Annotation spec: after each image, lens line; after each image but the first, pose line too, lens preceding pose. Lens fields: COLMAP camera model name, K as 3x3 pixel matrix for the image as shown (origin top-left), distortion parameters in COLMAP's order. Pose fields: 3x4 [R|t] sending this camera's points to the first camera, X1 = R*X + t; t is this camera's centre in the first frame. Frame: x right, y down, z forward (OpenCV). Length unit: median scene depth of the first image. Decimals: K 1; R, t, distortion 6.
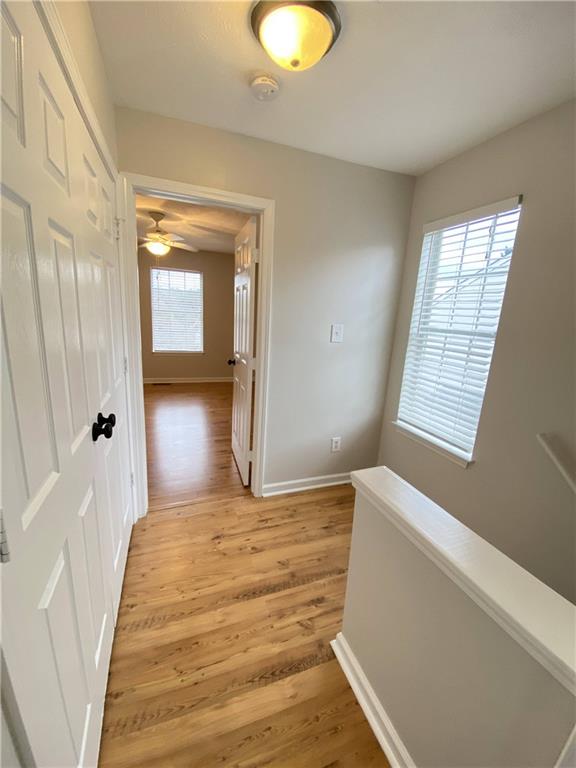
lens RADIAL K [[312.3, 0, 288.0], [0, 312.3, 384.0], [0, 0, 1]] dist [0.021407, -0.021475]
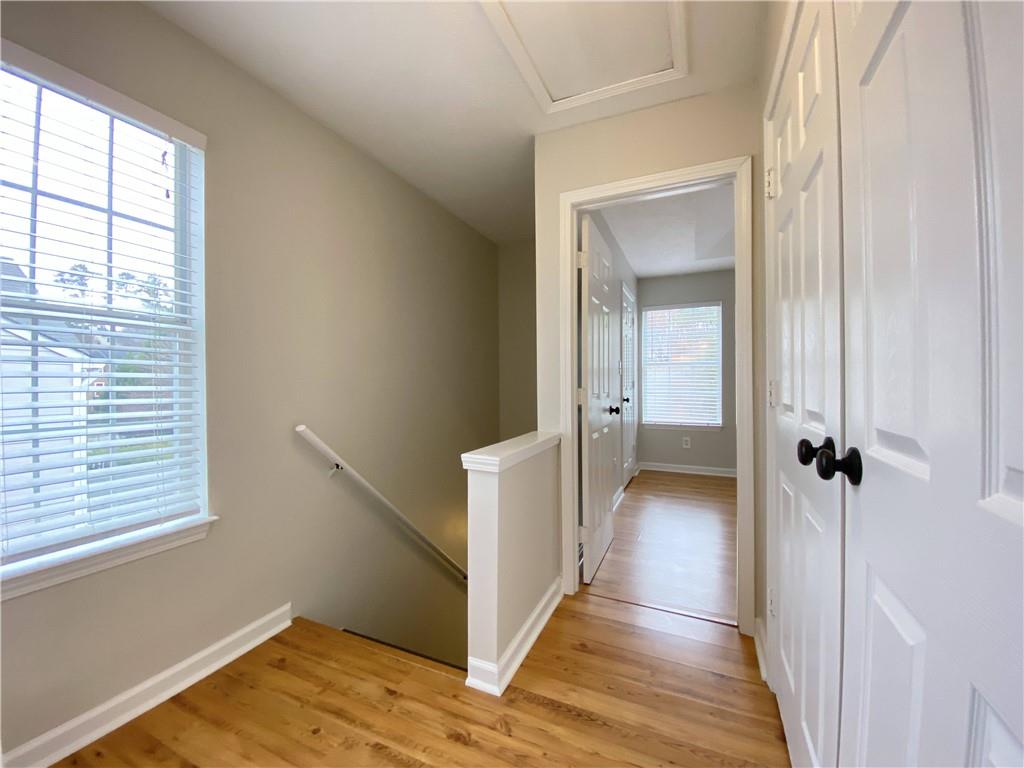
lens RADIAL K [[416.4, 0, 512.0], [0, 416.4, 384.0], [0, 0, 1]] dist [0.021407, -0.021475]
pose [[-0.711013, -0.055379, 0.700995, -0.573636], [0.125975, 0.970734, 0.204464, -0.155370], [-0.691803, 0.233684, -0.683228, 1.479702]]
